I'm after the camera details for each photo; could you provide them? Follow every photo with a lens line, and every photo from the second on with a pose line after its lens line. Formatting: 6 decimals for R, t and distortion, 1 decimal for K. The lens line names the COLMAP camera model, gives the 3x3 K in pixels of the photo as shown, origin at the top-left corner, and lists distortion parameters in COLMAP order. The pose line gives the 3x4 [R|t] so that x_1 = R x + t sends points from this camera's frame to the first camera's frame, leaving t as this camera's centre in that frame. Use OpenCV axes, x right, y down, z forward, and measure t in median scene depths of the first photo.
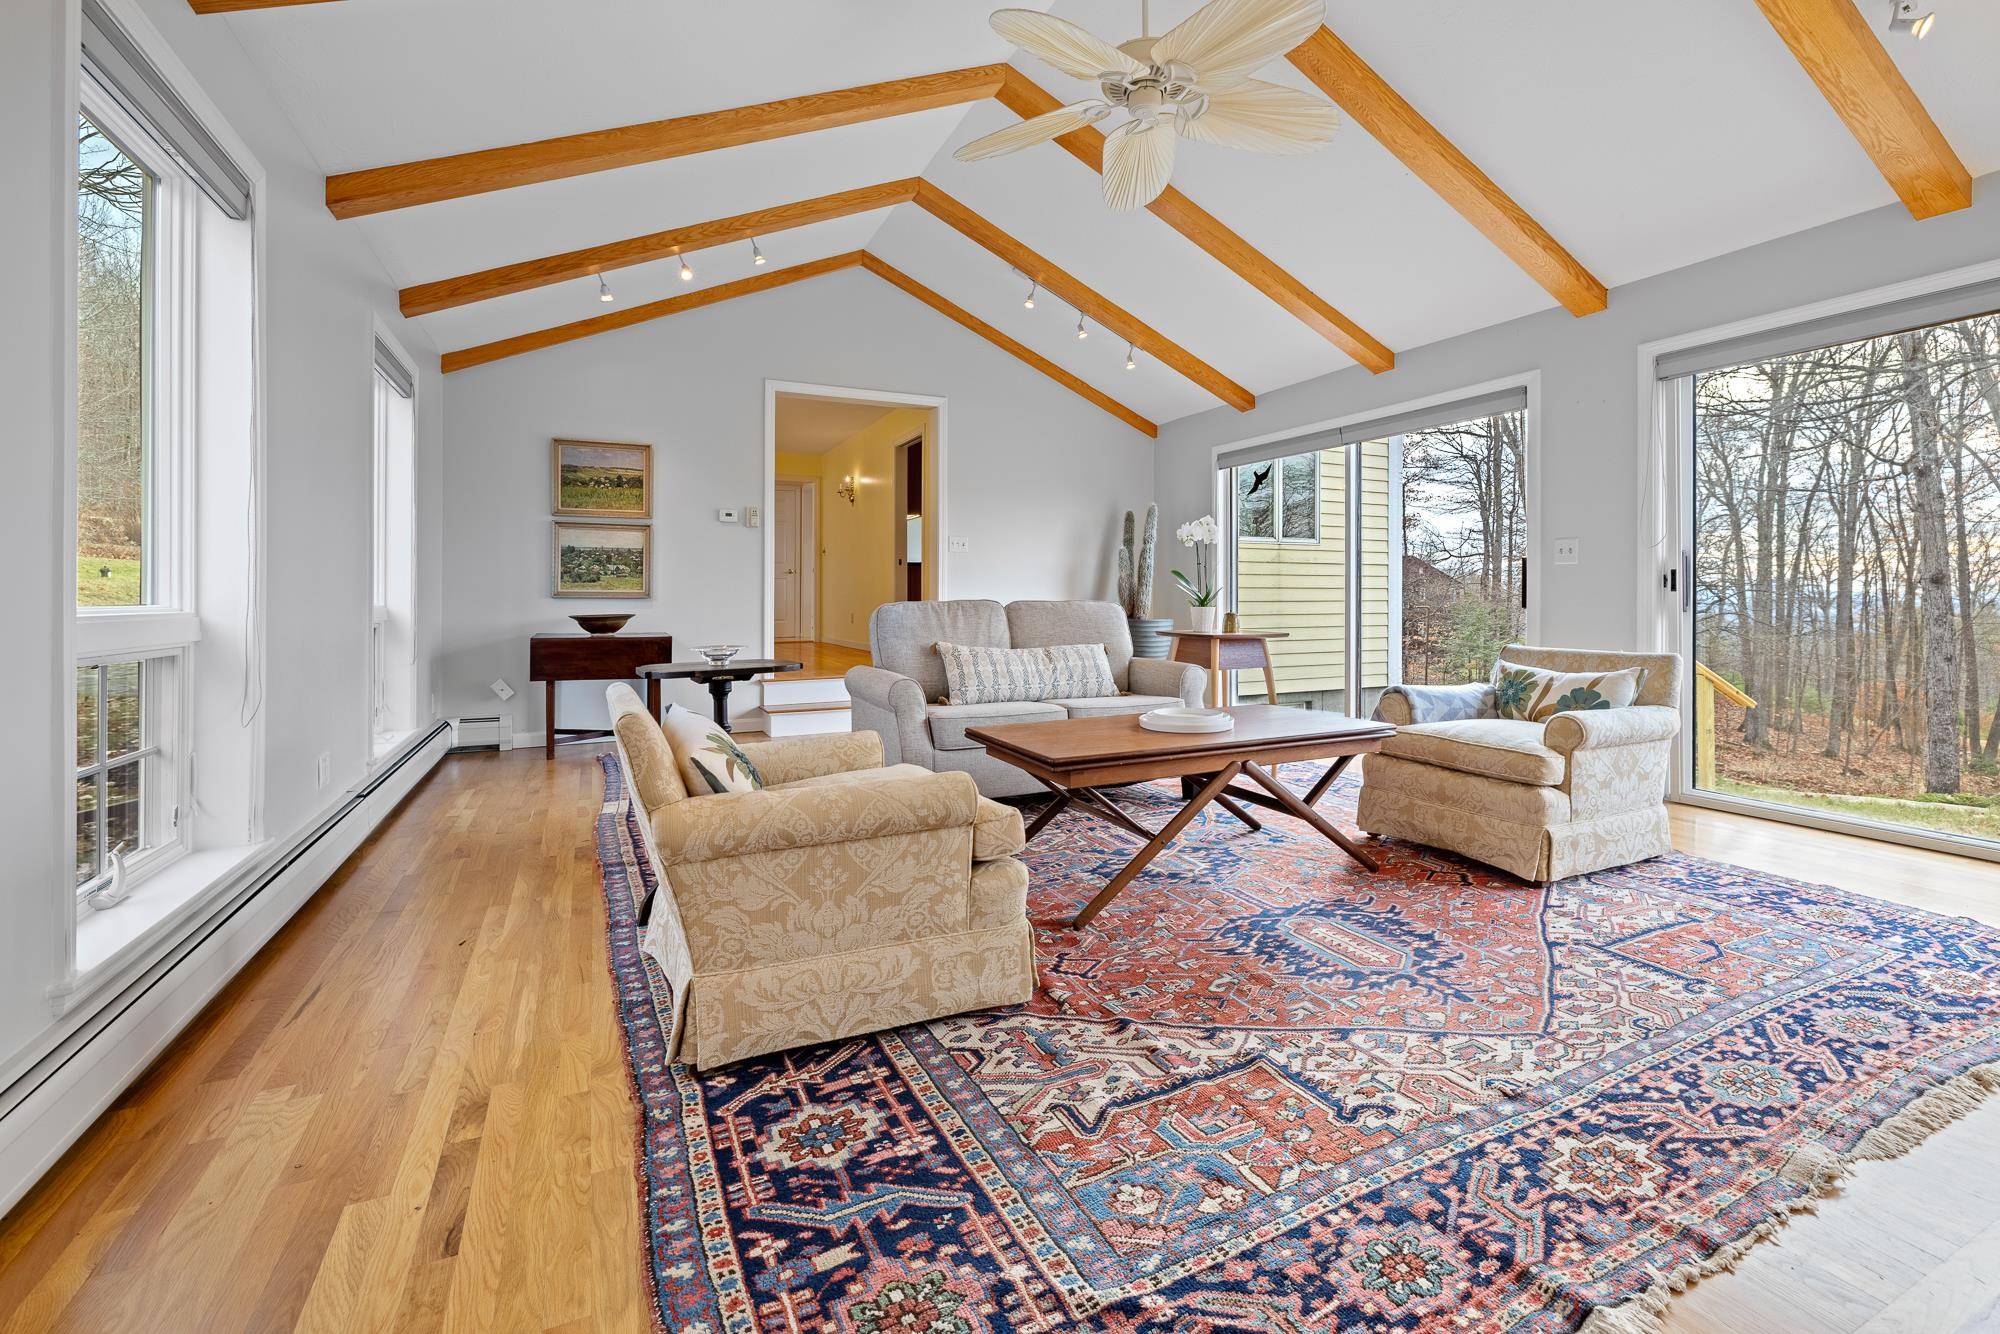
lens RADIAL K [[861.9, 0, 978.1], [0, 861.9, 588.3], [0, 0, 1]] dist [-0.002508, 0.000286]
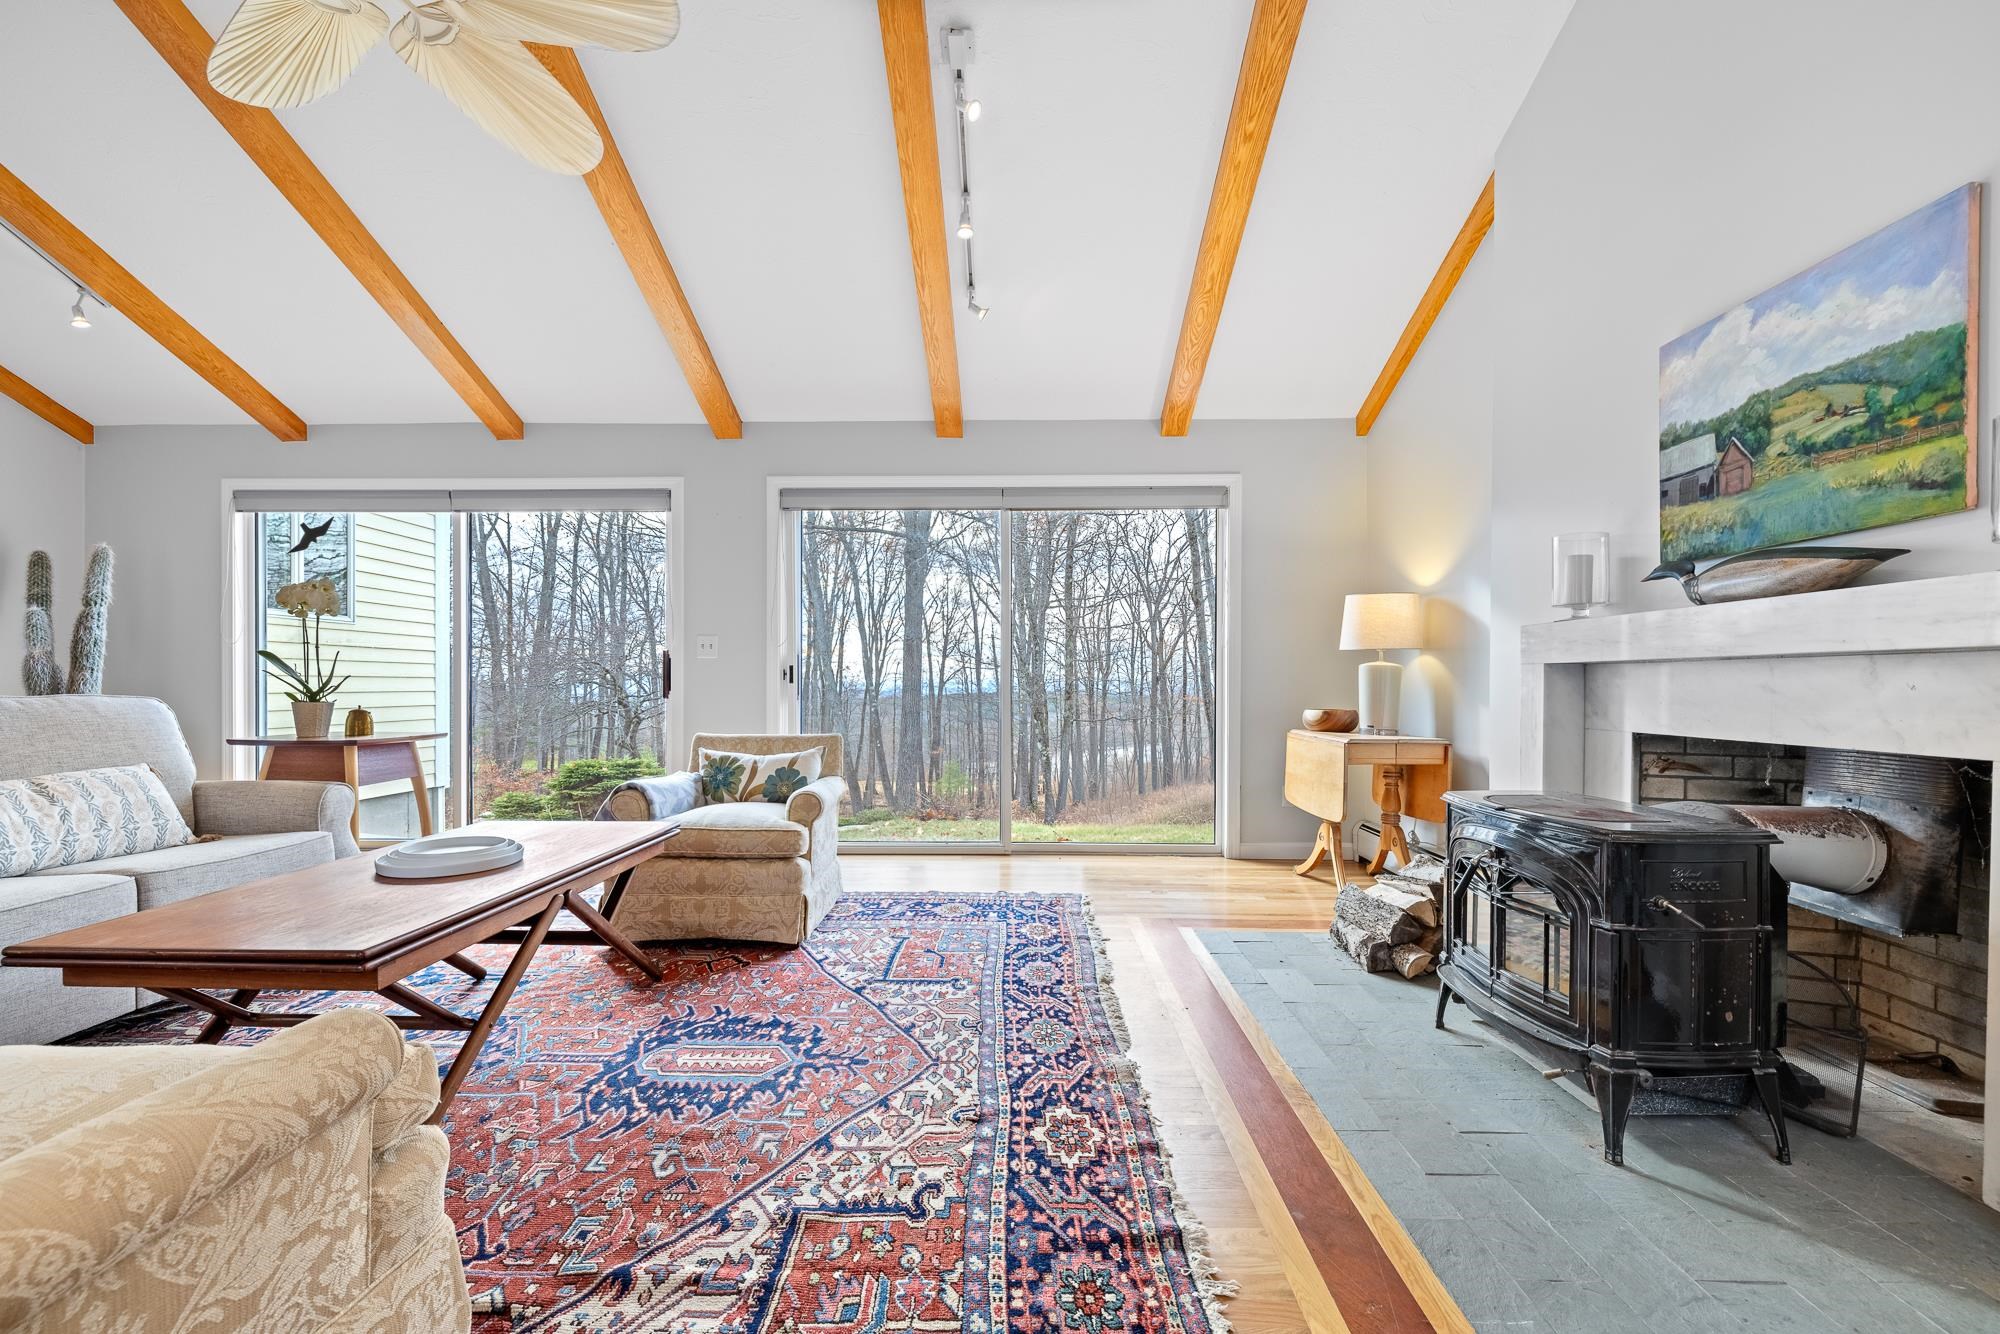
lens RADIAL K [[861.9, 0, 996.6], [0, 861.9, 684.3], [0, 0, 1]] dist [-0.002508, 0.000286]
pose [[0.431980, 0.001894, 0.901881, -0.323175], [-0.009495, 0.999952, 0.002448, -0.001759], [-0.901833, -0.009621, 0.431978, 0.367827]]
